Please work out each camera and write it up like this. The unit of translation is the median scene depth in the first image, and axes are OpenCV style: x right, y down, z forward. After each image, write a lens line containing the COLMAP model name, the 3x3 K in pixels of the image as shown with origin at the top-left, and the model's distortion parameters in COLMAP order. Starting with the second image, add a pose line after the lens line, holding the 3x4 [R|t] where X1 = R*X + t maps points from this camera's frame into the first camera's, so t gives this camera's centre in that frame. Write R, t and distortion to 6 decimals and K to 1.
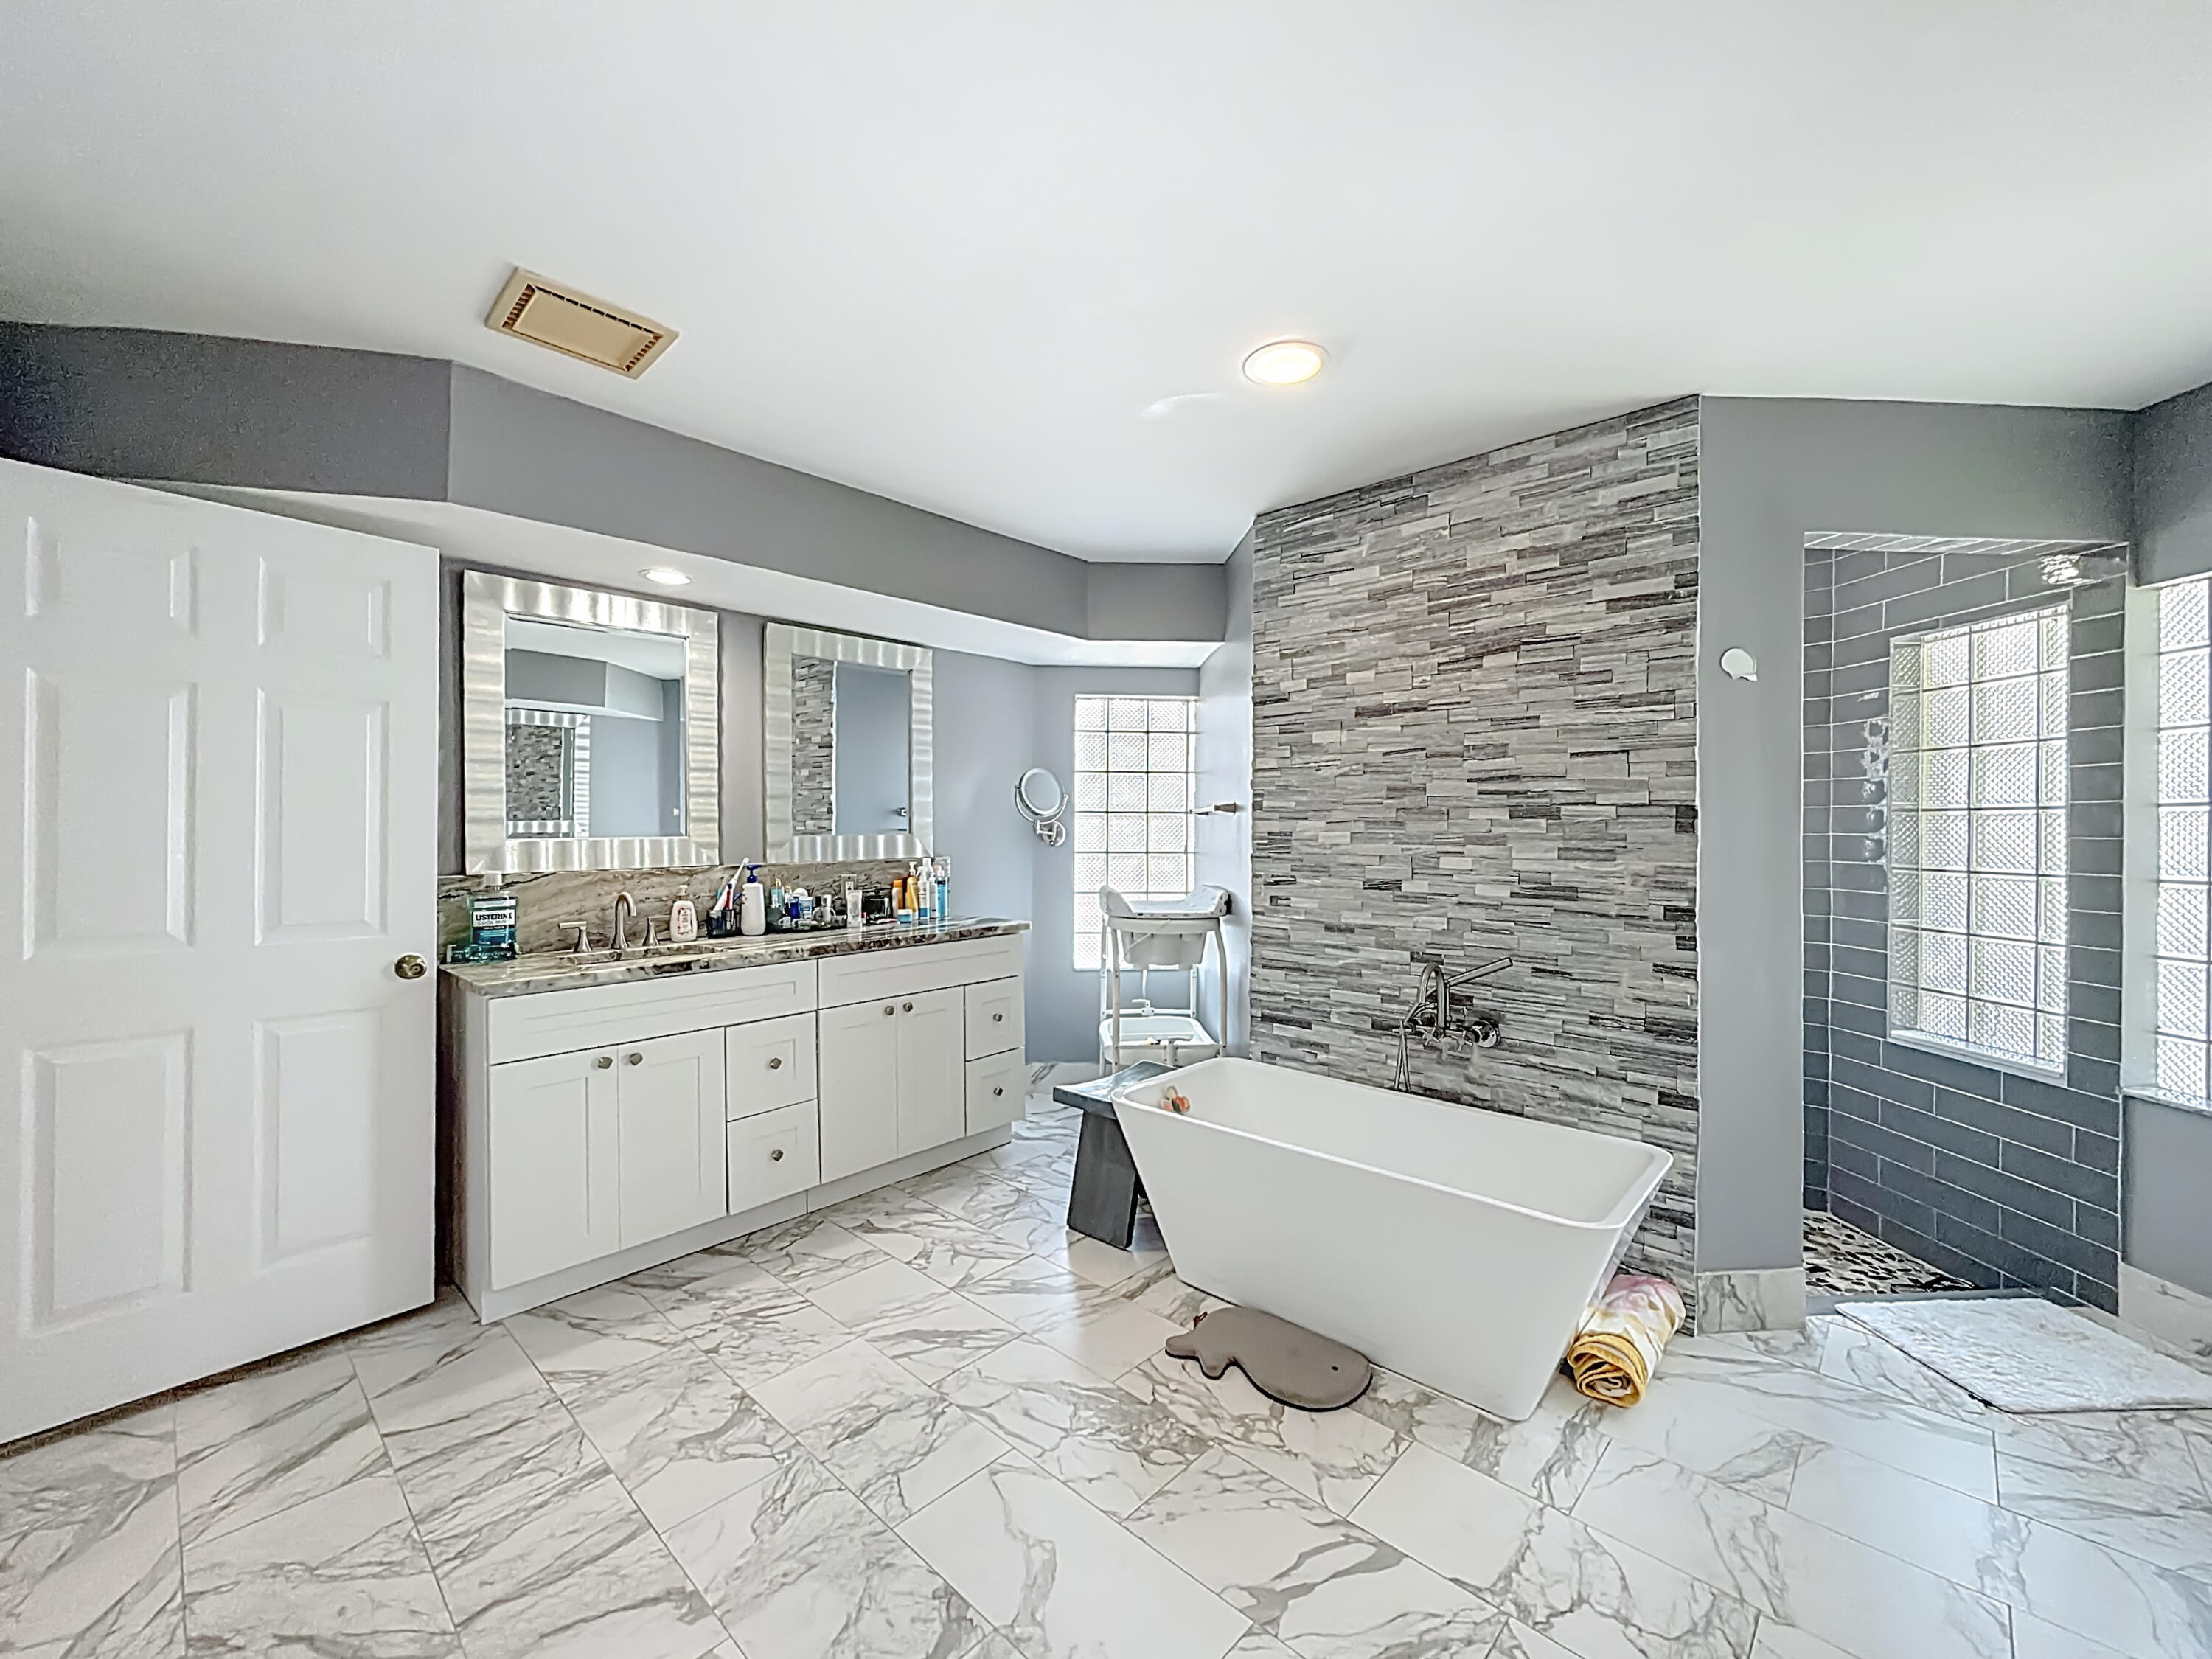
lens RADIAL K [[899.1, 0, 1110.8], [0, 899.1, 824.7], [0, 0, 1]] dist [0.000935, 0.000092]
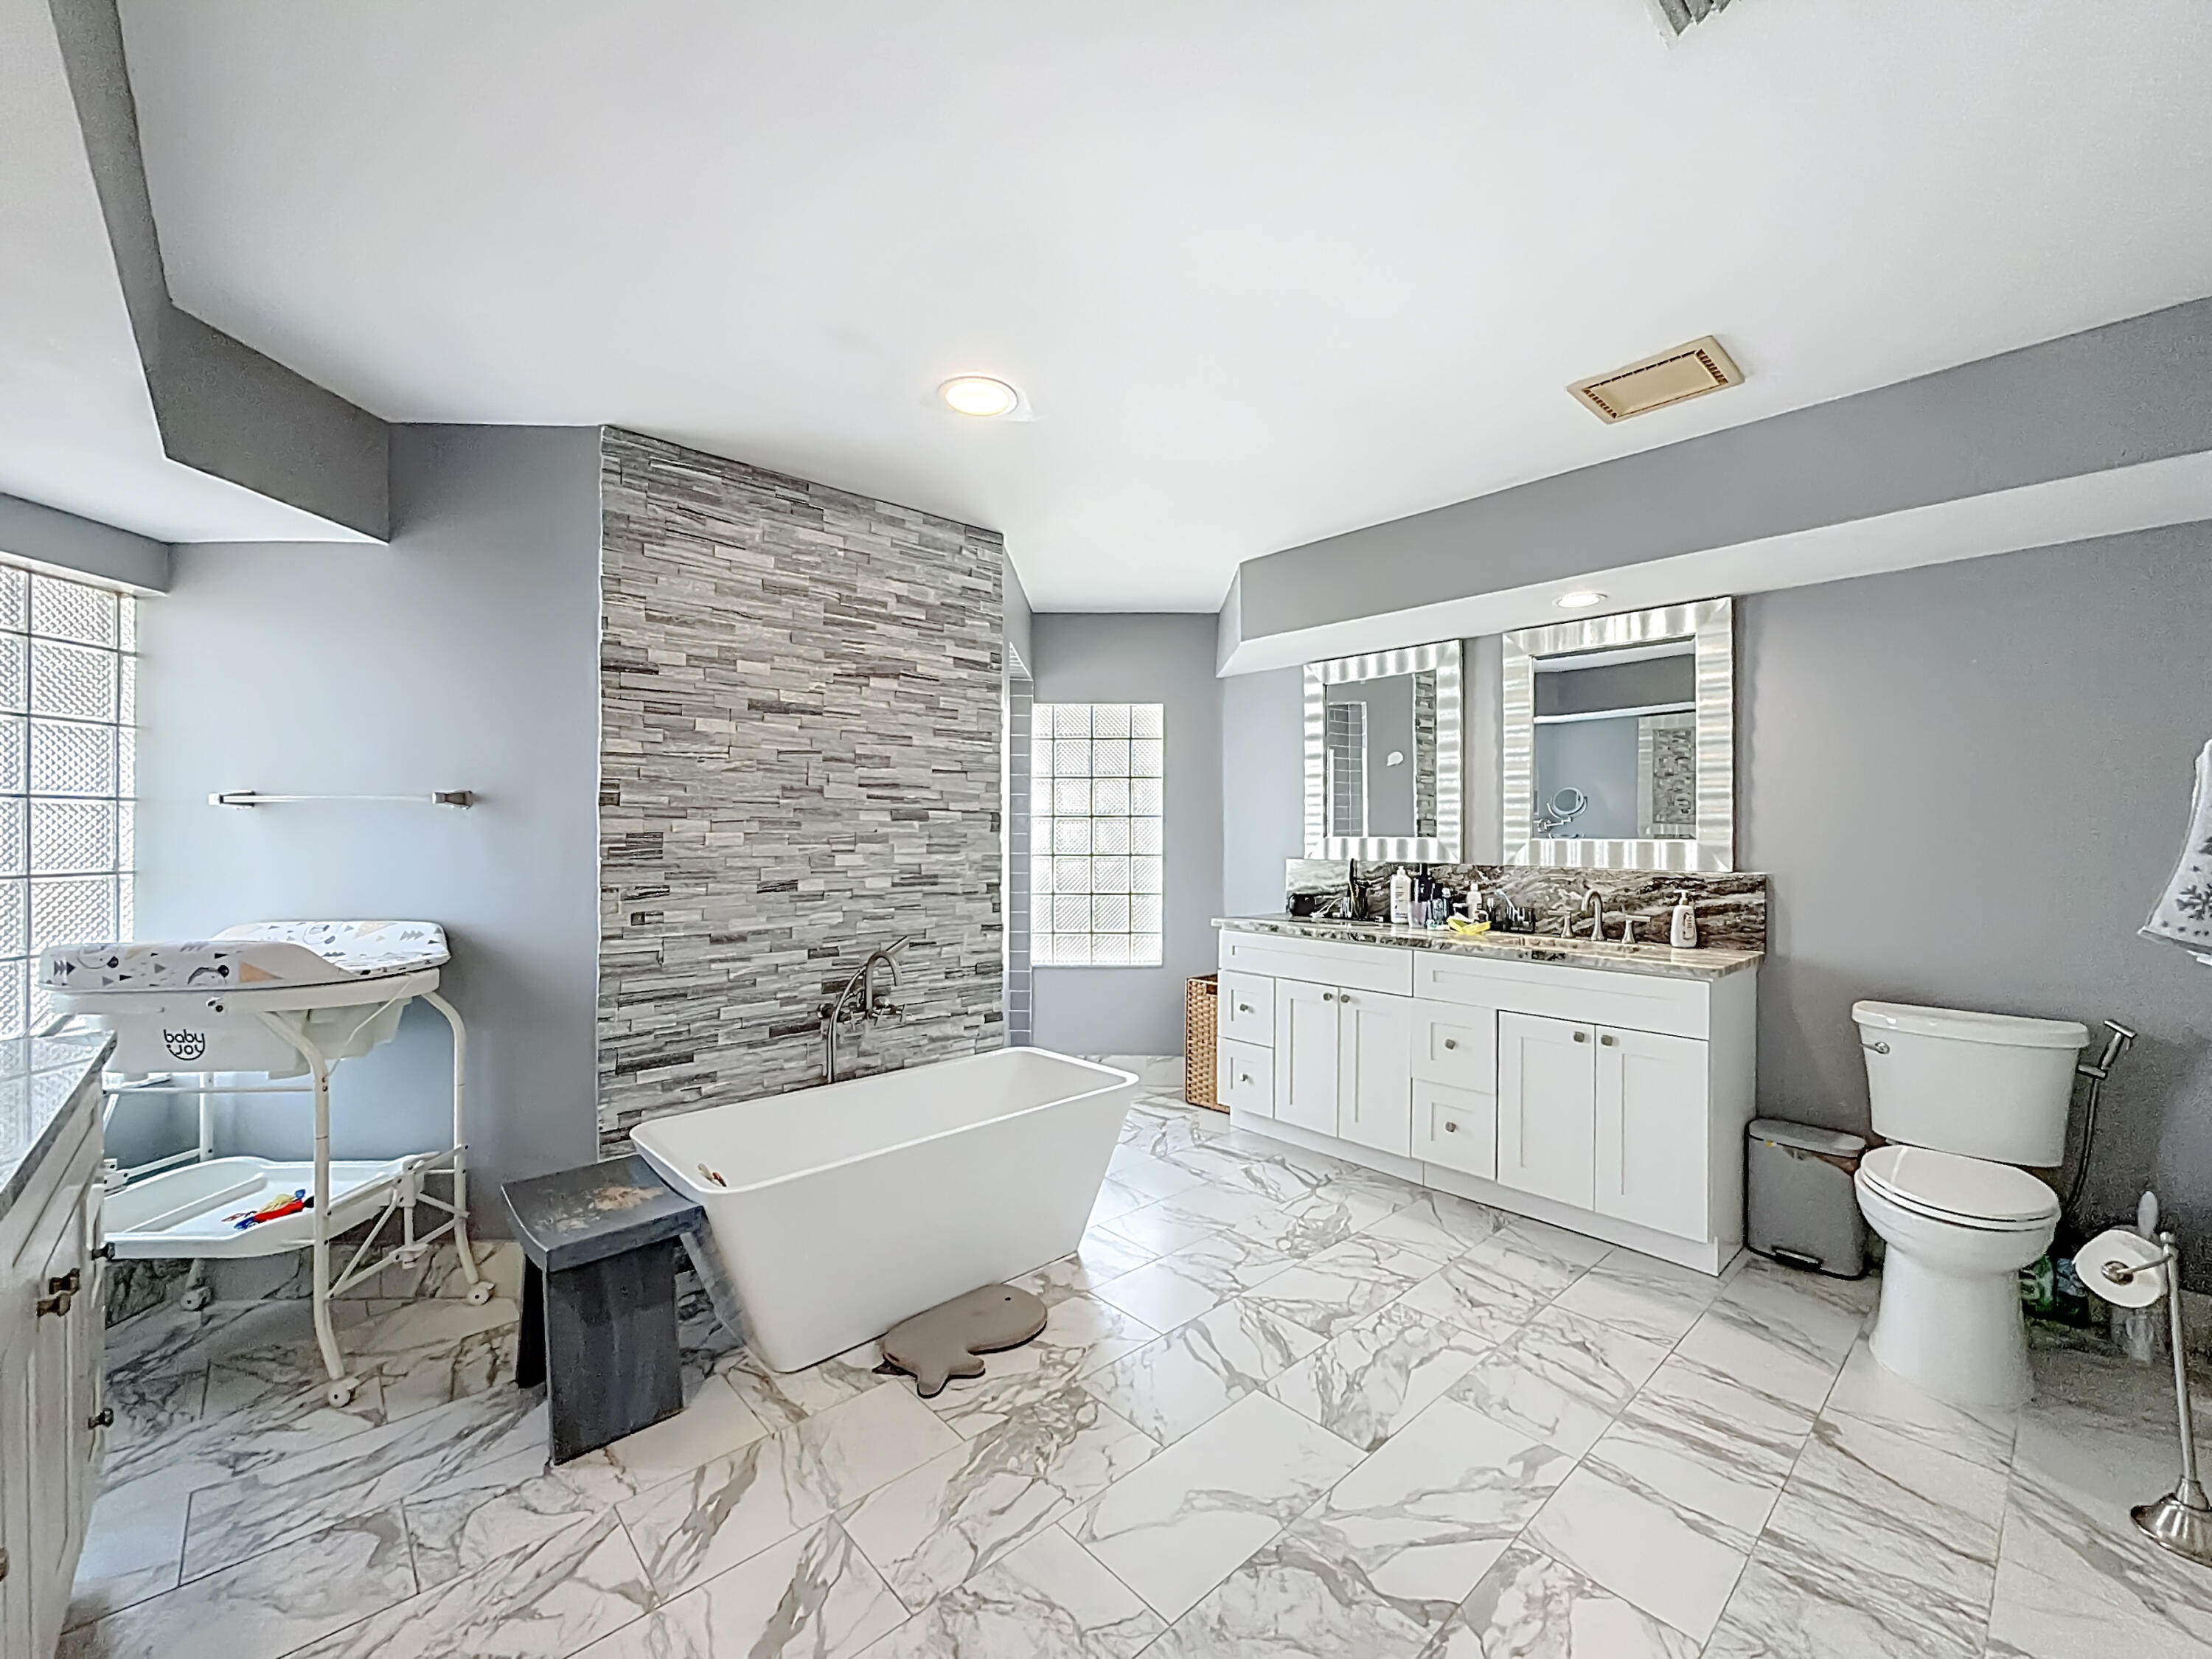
lens RADIAL K [[899.1, 0, 1110.8], [0, 899.1, 824.7], [0, 0, 1]] dist [0.000935, 0.000092]
pose [[0.078427, 0.003661, 0.996913, -0.702577], [-0.004680, 0.999984, -0.003304, 0.001533], [-0.996909, -0.004407, 0.078443, 0.617900]]
